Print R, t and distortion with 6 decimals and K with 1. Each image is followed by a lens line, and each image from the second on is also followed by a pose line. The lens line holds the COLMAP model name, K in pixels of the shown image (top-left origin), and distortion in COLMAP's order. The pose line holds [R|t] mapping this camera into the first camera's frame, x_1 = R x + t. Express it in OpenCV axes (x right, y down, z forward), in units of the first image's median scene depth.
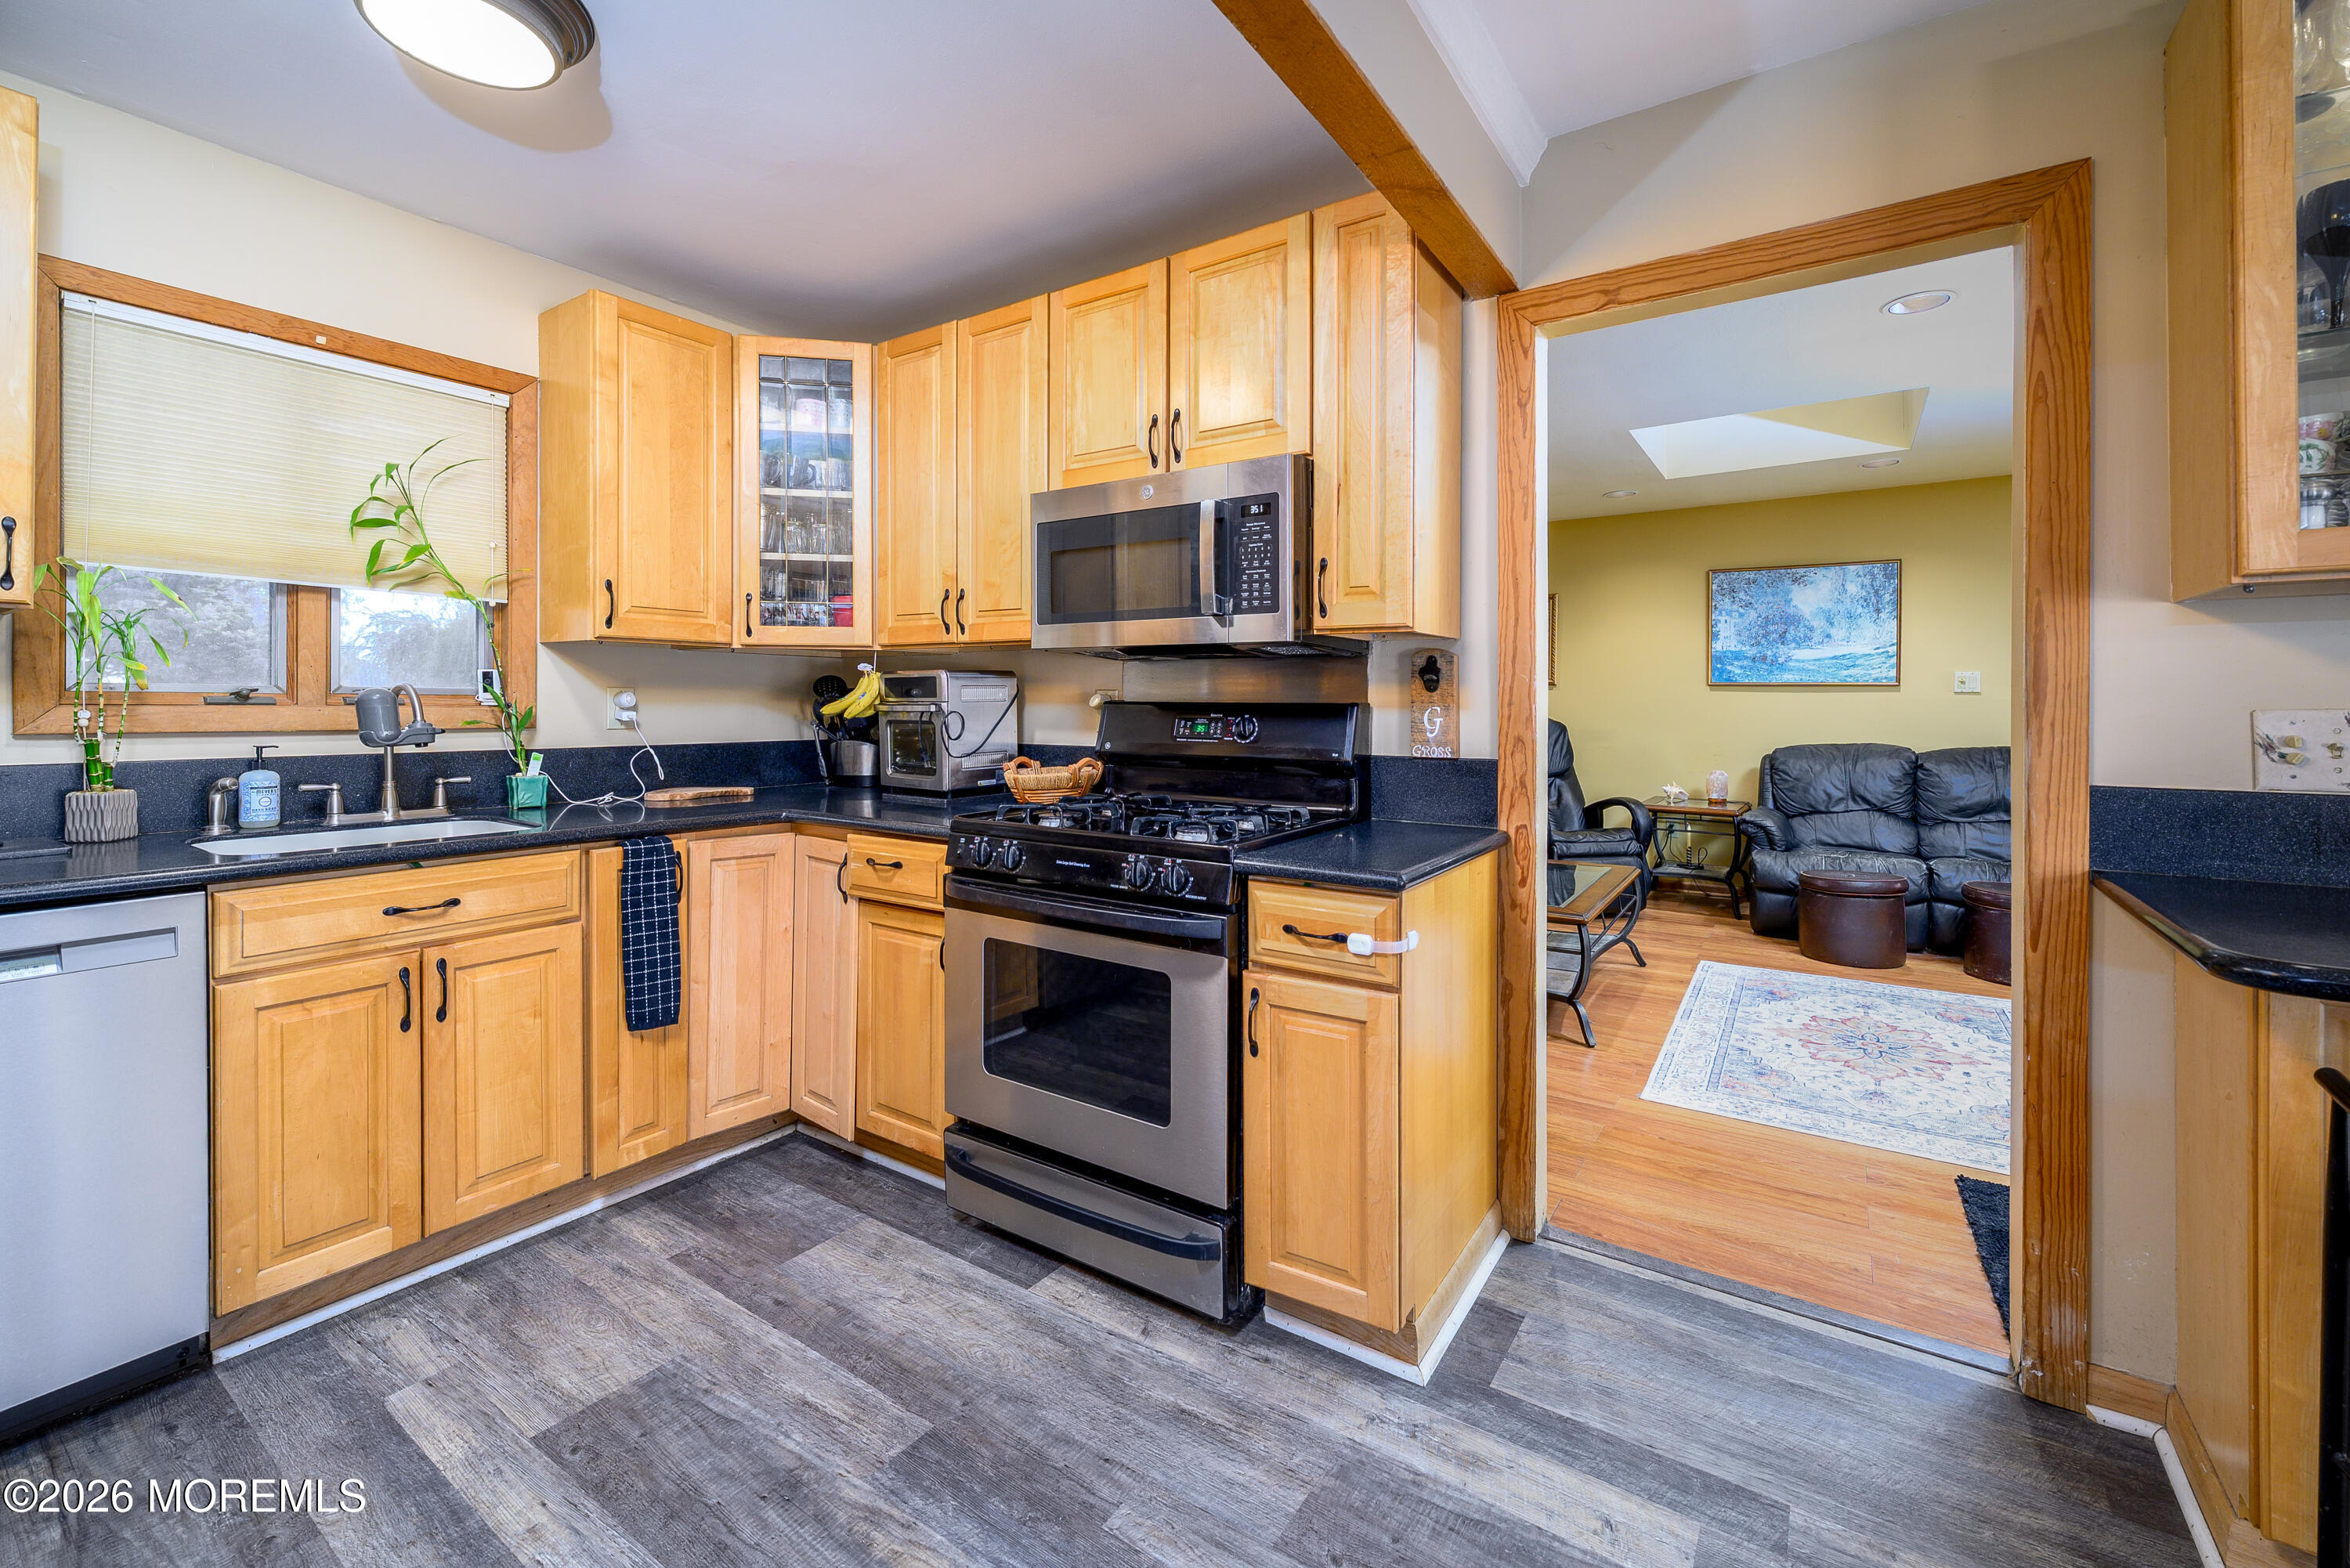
lens RADIAL K [[964.3, 0, 1192.7], [0, 964.3, 700.8], [0, 0, 1]] dist [-0.001258, -0.000538]
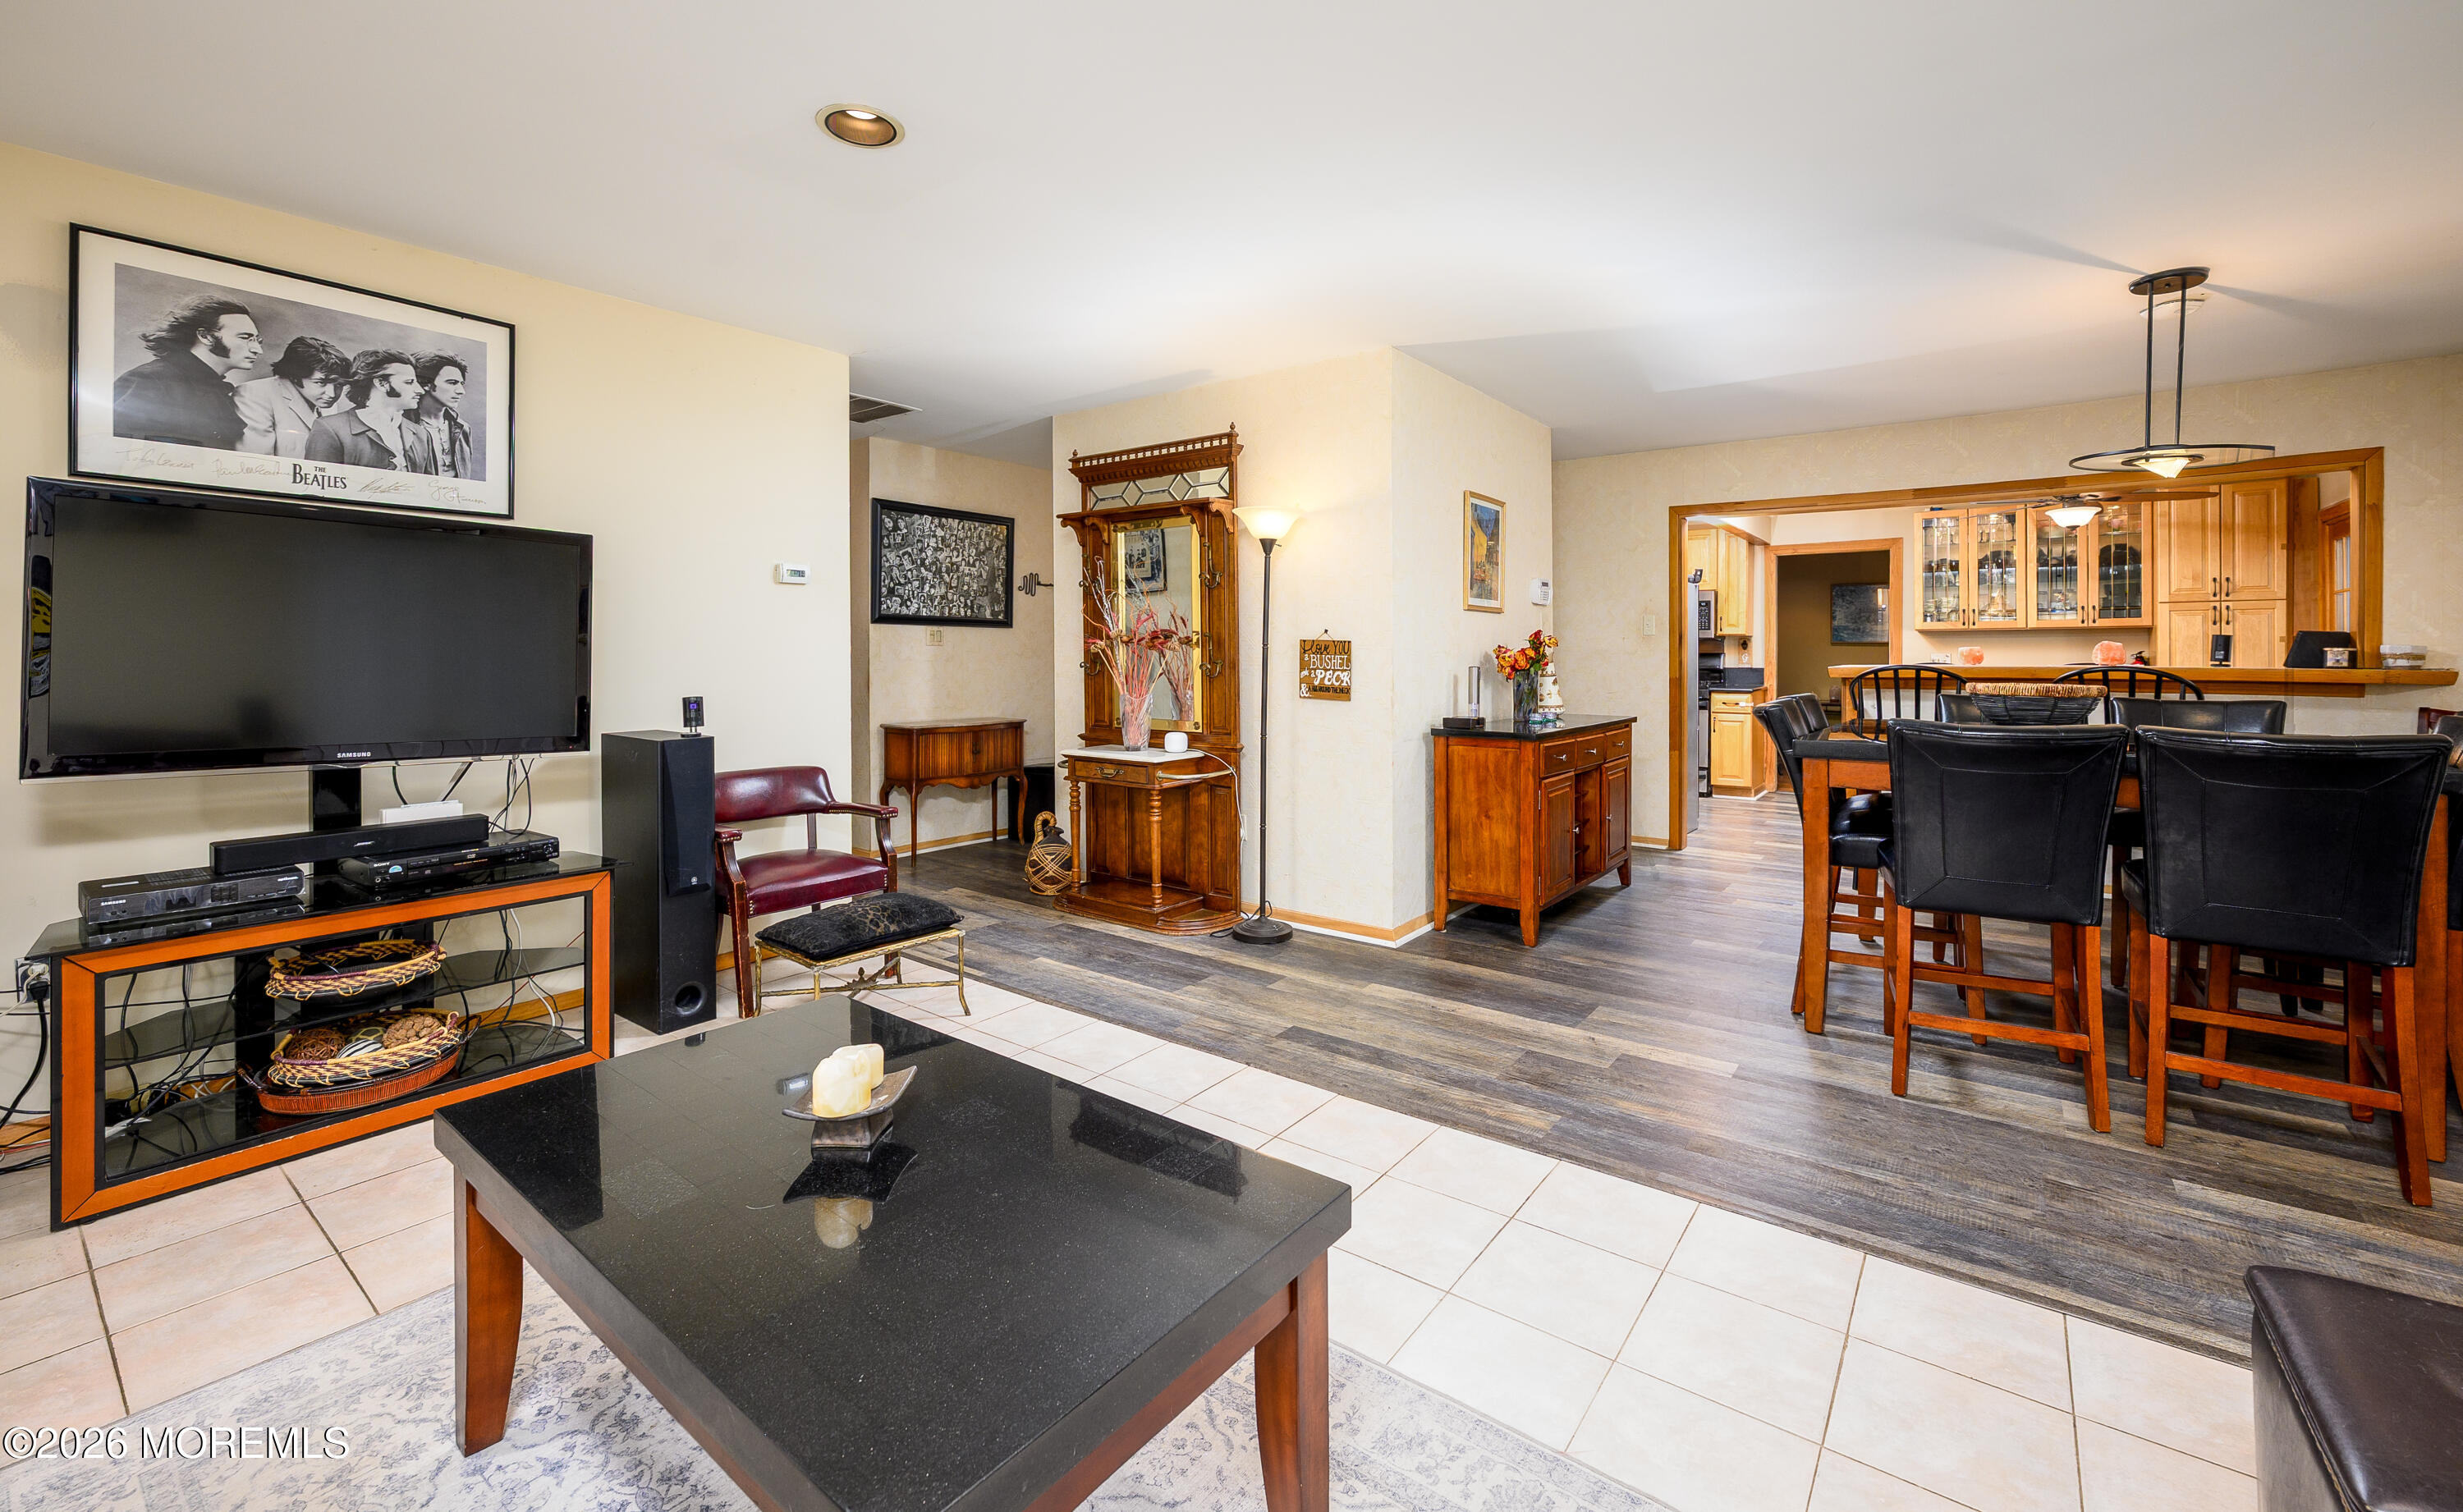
lens RADIAL K [[996.9, 0, 1251.7], [0, 996.9, 656.6], [0, 0, 1]] dist [-0.000432, -0.000369]
pose [[0.998662, -0.003173, -0.051616, -1.120079], [0.003481, 0.999977, 0.005889, -0.011053], [0.051596, -0.006061, 0.998650, -2.269075]]
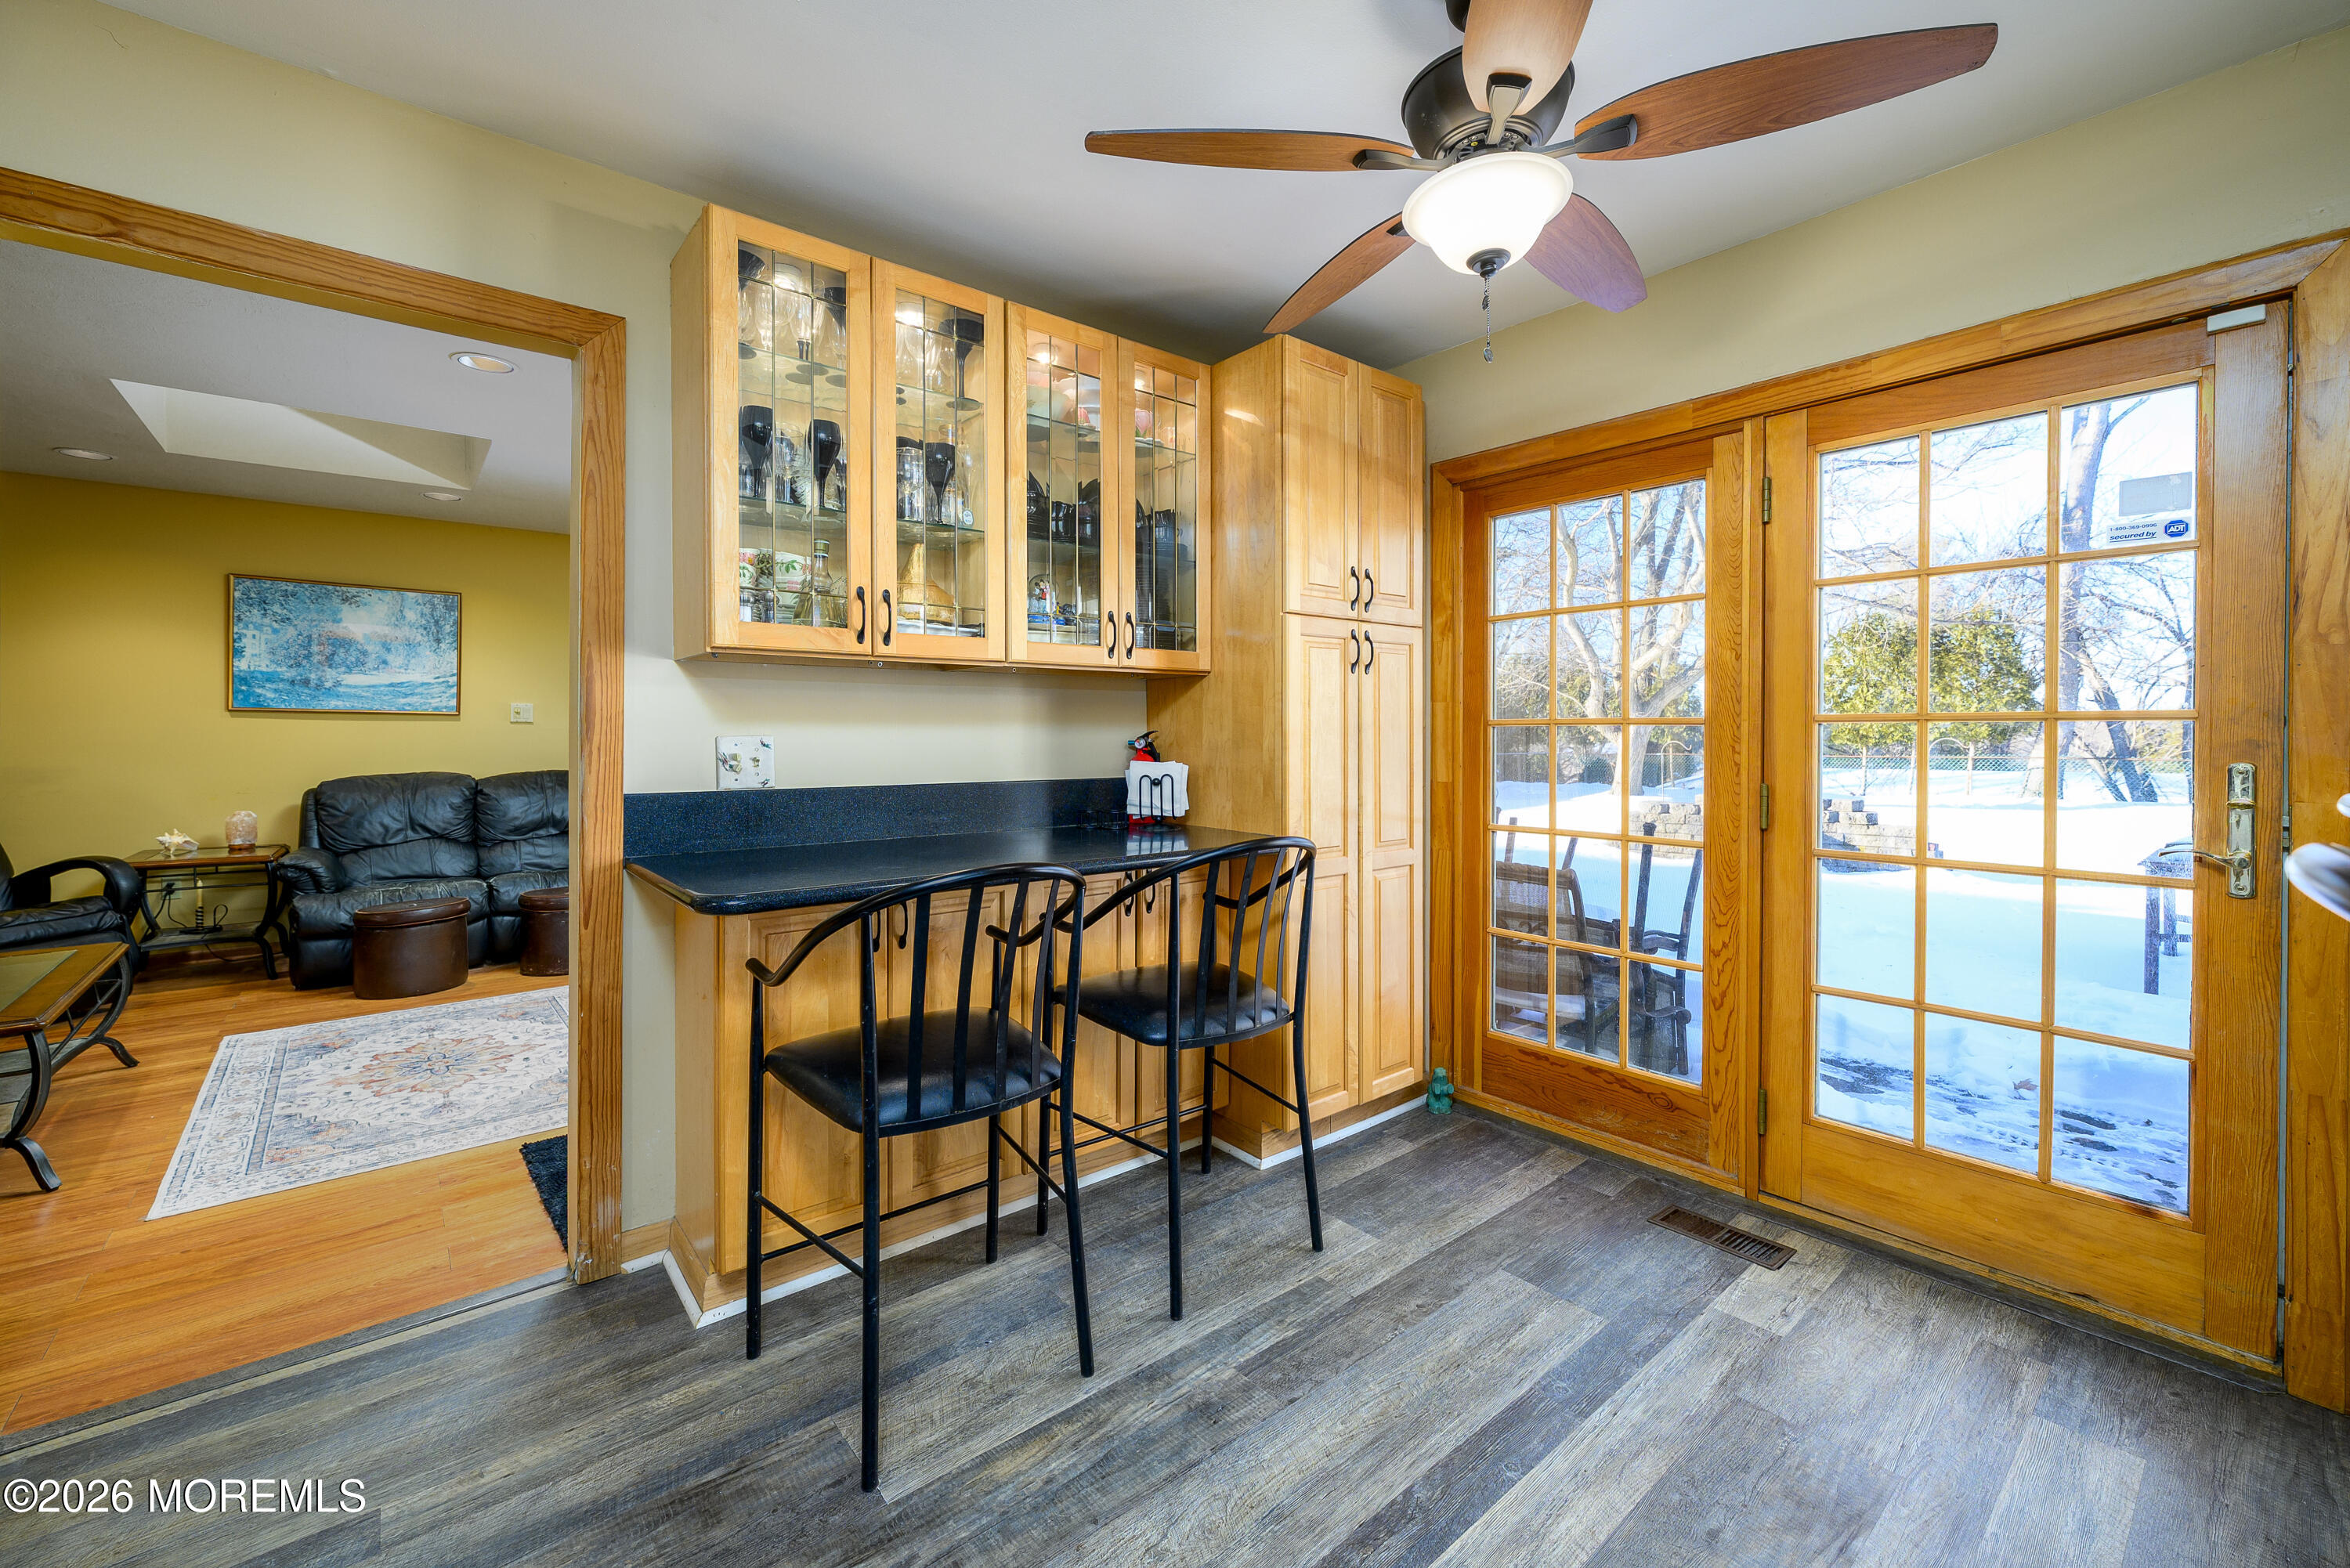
lens RADIAL K [[948.4, 0, 1183.4], [0, 948.4, 735.1], [0, 0, 1]] dist [-0.000854, -0.000192]
pose [[0.275446, -0.001593, 0.961315, -0.058515], [-0.003610, 0.999990, 0.002692, 0.000134], [-0.961310, -0.004211, 0.275438, -0.052477]]
